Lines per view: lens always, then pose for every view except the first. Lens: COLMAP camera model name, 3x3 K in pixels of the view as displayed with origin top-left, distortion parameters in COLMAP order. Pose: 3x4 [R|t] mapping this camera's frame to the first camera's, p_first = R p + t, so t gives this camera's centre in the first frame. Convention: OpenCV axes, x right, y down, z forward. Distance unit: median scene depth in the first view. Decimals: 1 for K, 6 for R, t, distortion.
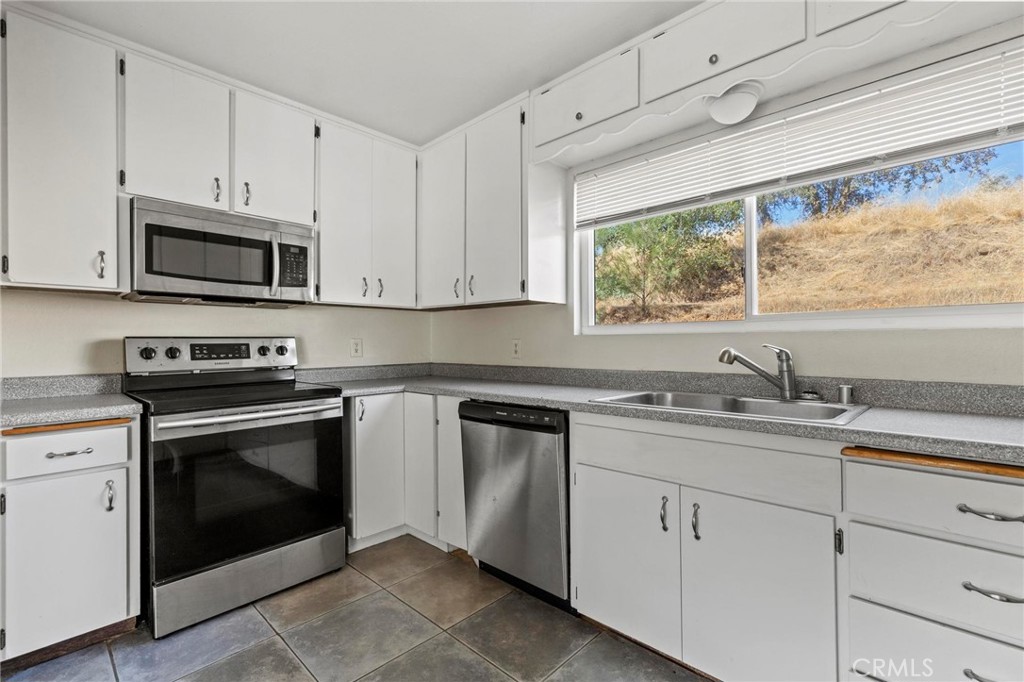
lens RADIAL K [[461.2, 0, 512.8], [0, 461.2, 342.1], [0, 0, 1]] dist [0.007130, -0.000445]
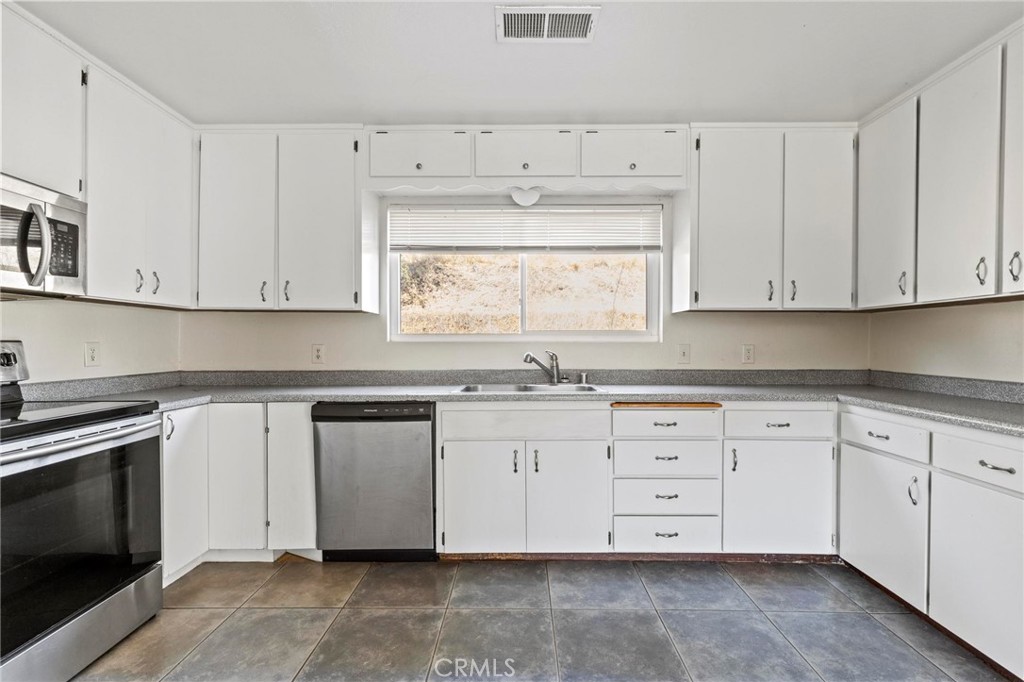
lens RADIAL K [[461.2, 0, 515.9], [0, 461.2, 343.7], [0, 0, 1]] dist [0.007130, -0.000445]
pose [[0.730348, 0.005050, 0.683057, -0.467376], [-0.004802, 0.999986, -0.002259, -0.009901], [-0.683058, -0.001631, 0.730362, -0.076224]]
